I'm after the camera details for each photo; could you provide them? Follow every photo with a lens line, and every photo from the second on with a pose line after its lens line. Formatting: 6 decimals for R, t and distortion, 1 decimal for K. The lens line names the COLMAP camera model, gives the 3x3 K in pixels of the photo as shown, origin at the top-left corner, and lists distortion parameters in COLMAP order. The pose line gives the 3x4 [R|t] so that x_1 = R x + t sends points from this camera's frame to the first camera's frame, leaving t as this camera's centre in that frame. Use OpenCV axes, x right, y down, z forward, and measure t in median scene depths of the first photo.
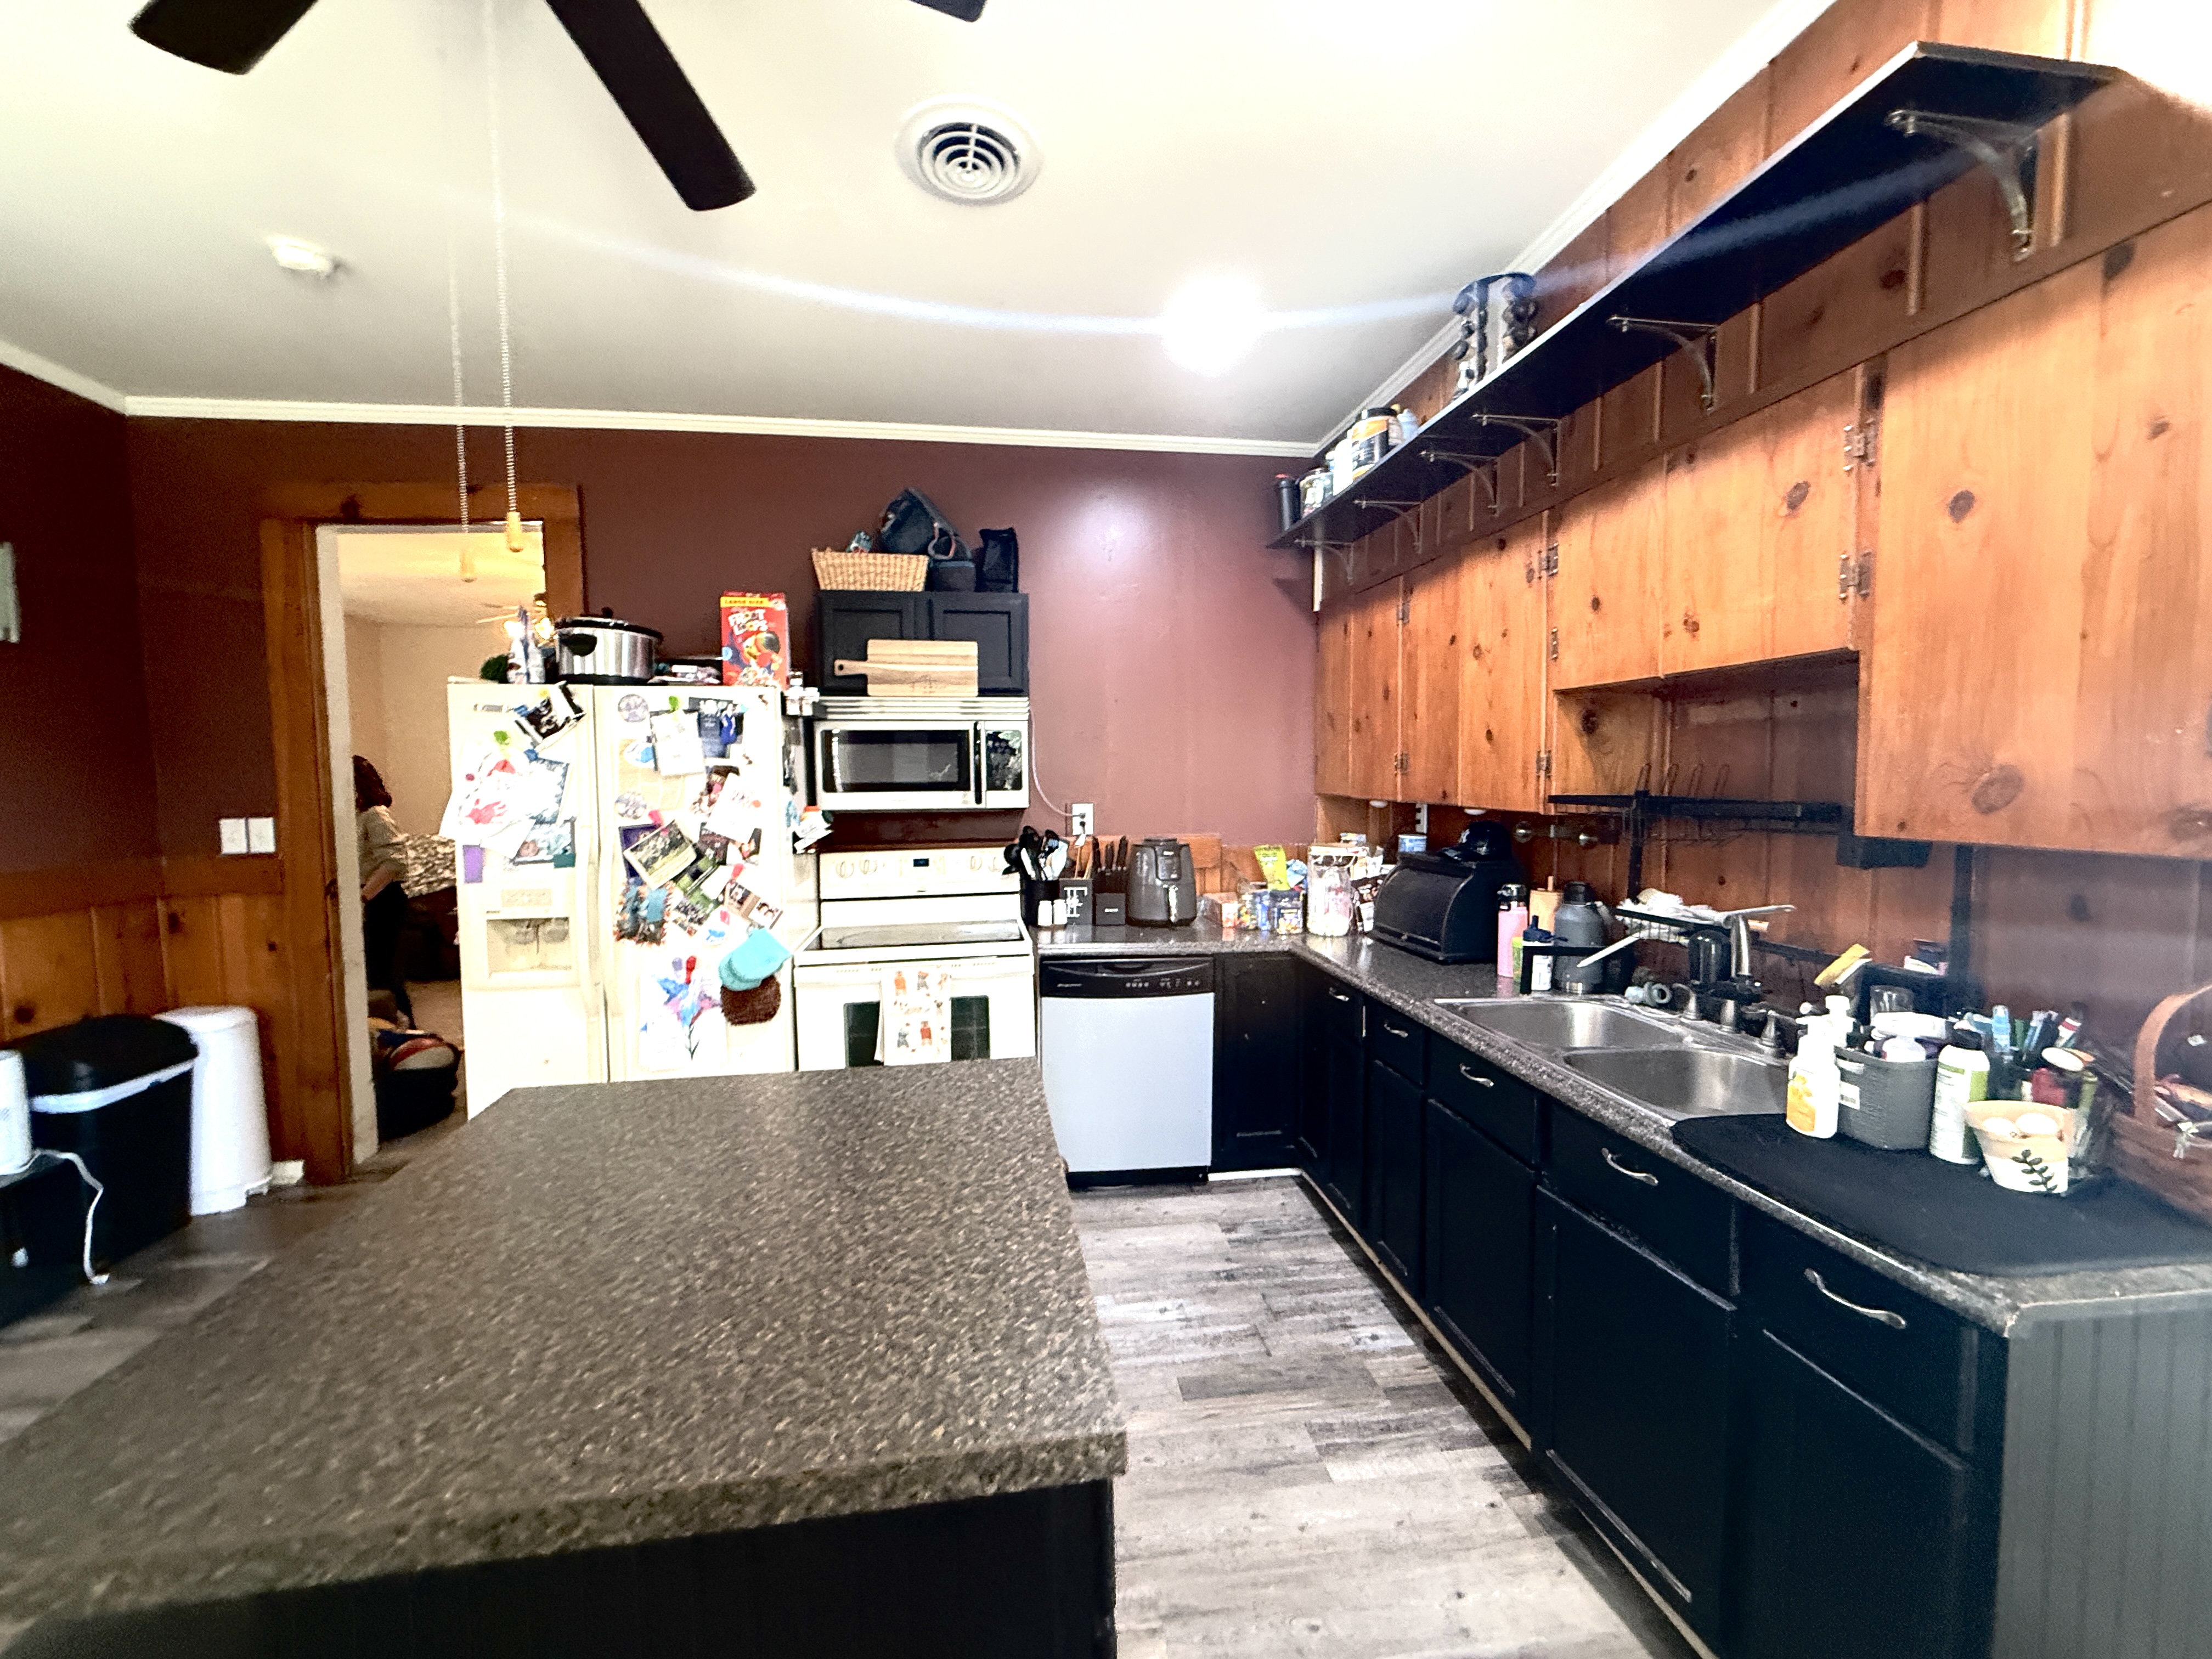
lens RADIAL K [[876.3, 0, 1098.1], [0, 876.3, 831.8], [0, 0, 1]] dist [-0.000418, 0.000226]
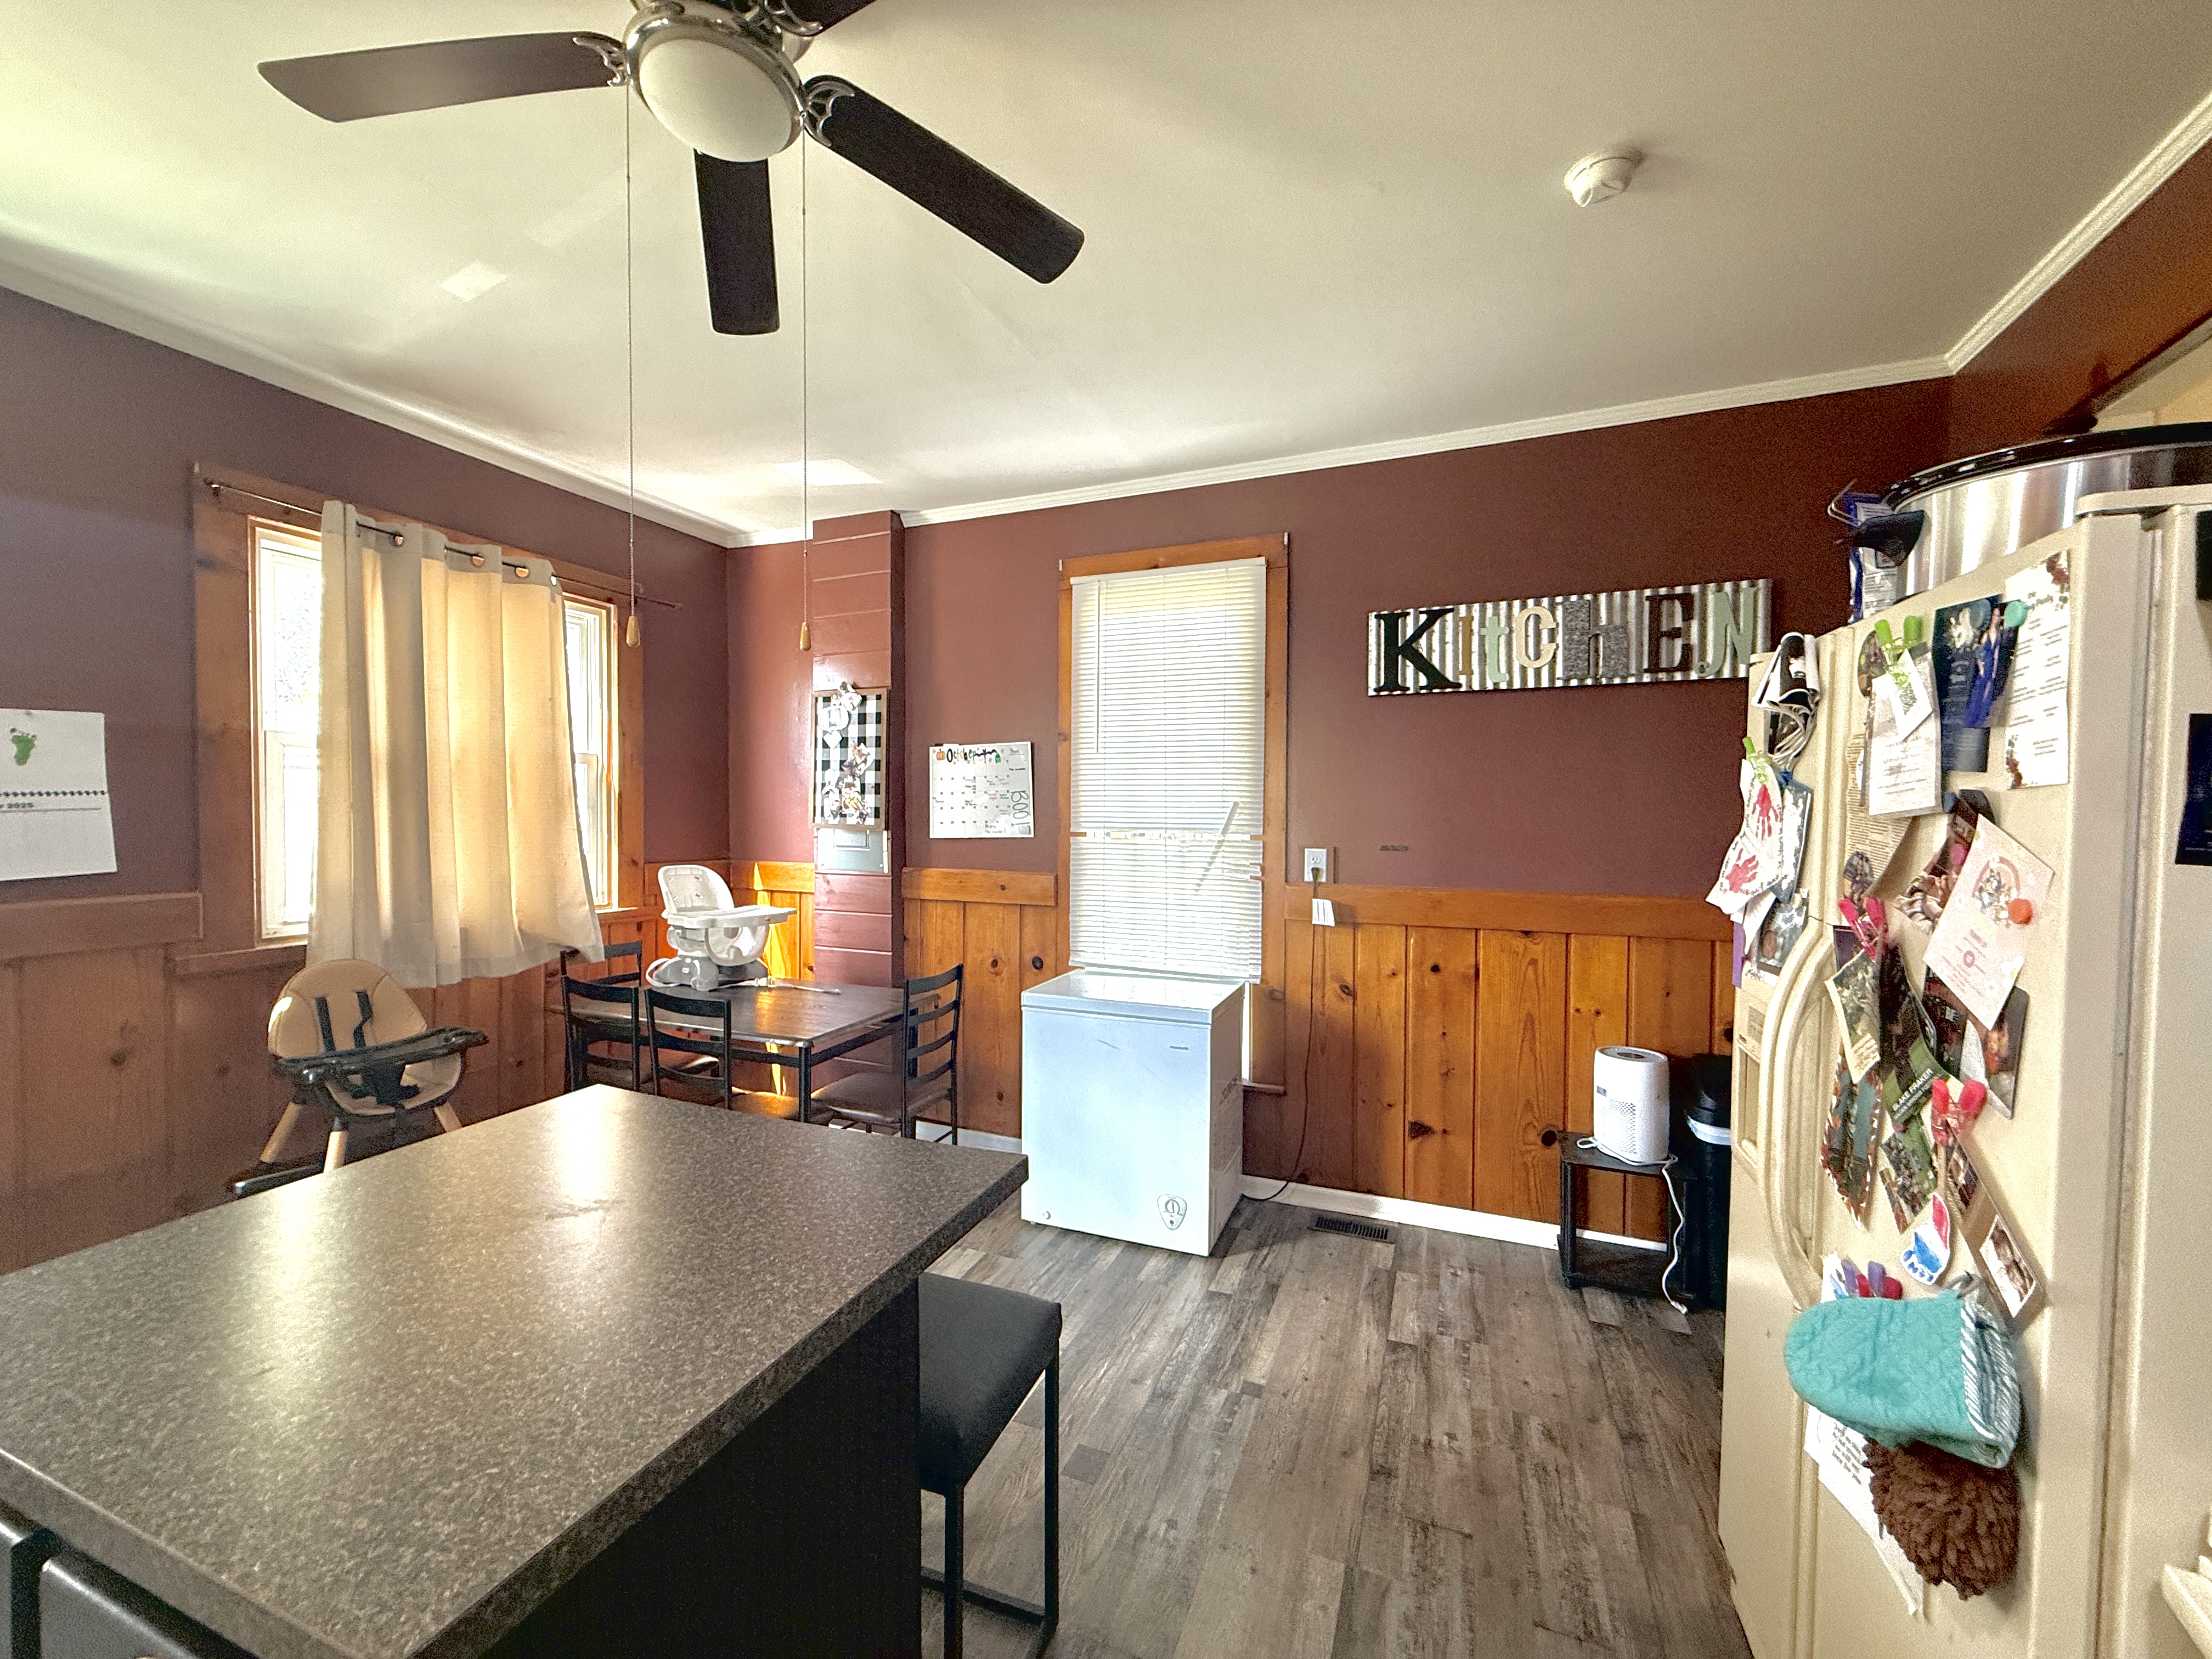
lens RADIAL K [[876.3, 0, 1098.1], [0, 876.3, 831.8], [0, 0, 1]] dist [-0.000418, 0.000226]
pose [[-0.503334, 0.032950, -0.863464, 0.046828], [-0.051490, 0.996353, 0.068036, -0.066791], [0.862557, 0.078705, -0.499802, 0.891015]]
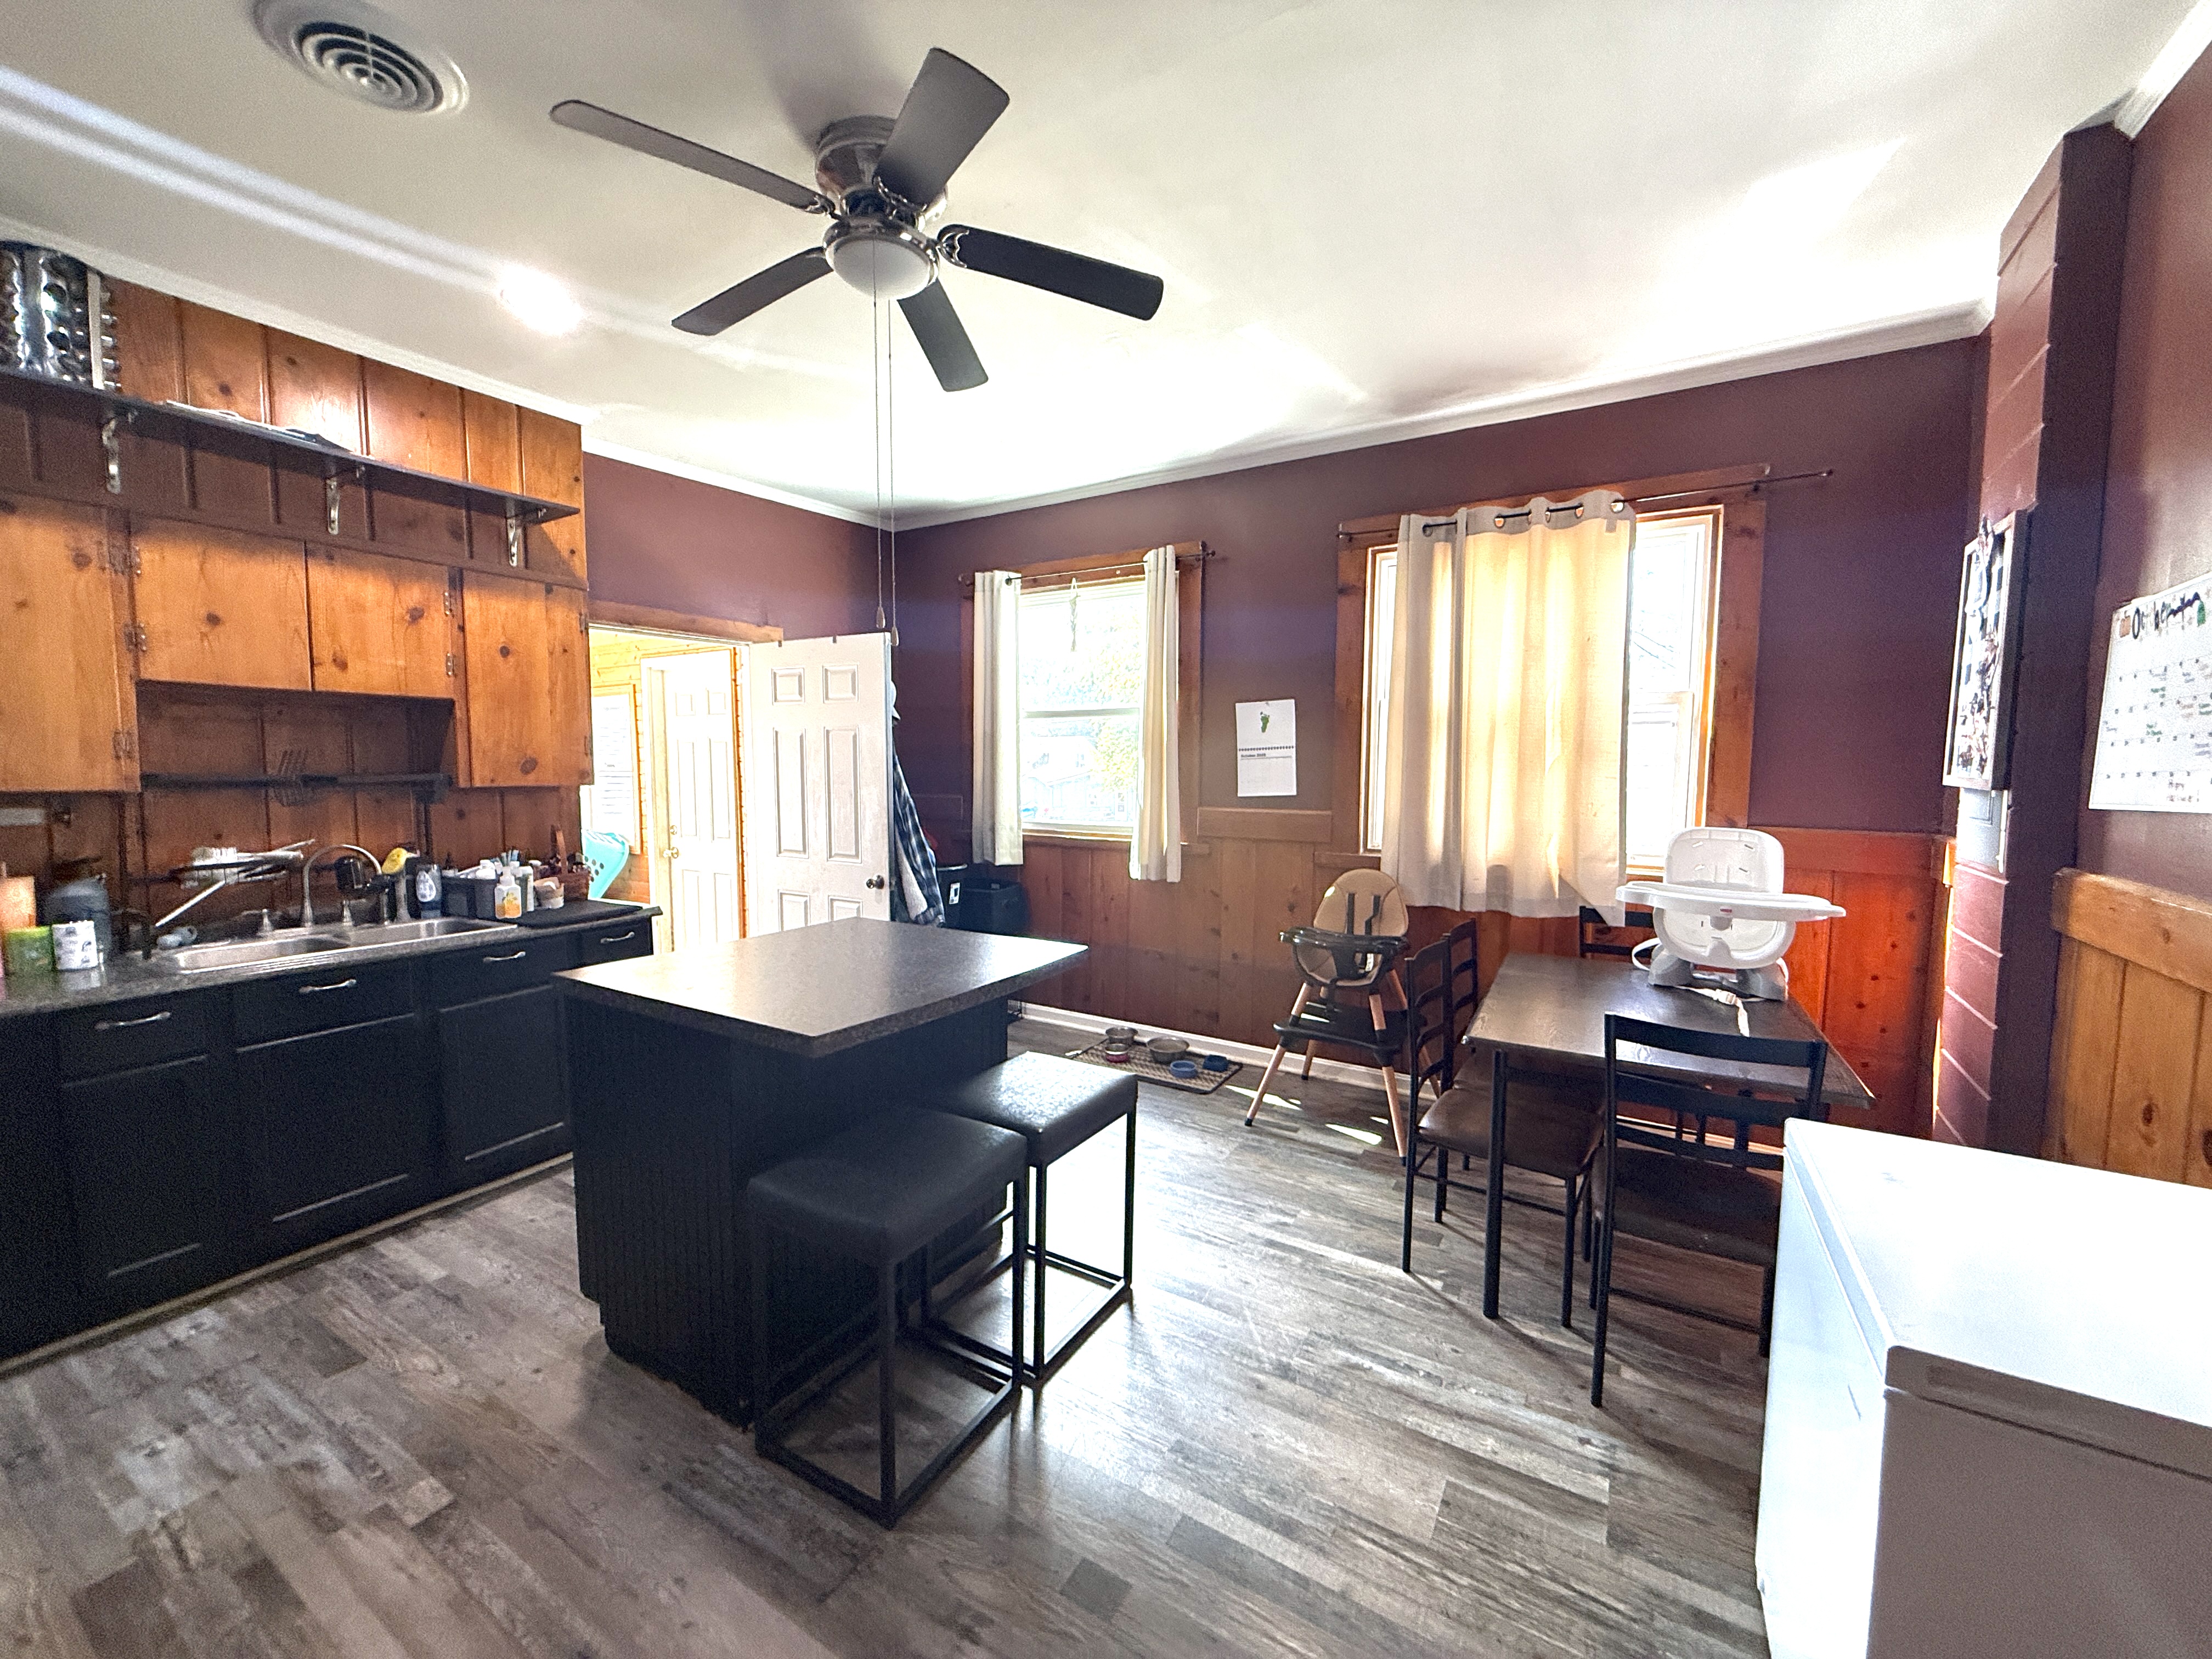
lens RADIAL K [[876.3, 0, 1098.1], [0, 876.3, 831.8], [0, 0, 1]] dist [-0.000418, 0.000226]
pose [[-0.771025, -0.039148, 0.635600, -0.954476], [0.045053, 0.992254, 0.115768, -0.037105], [-0.635209, 0.117896, -0.763289, 0.933708]]
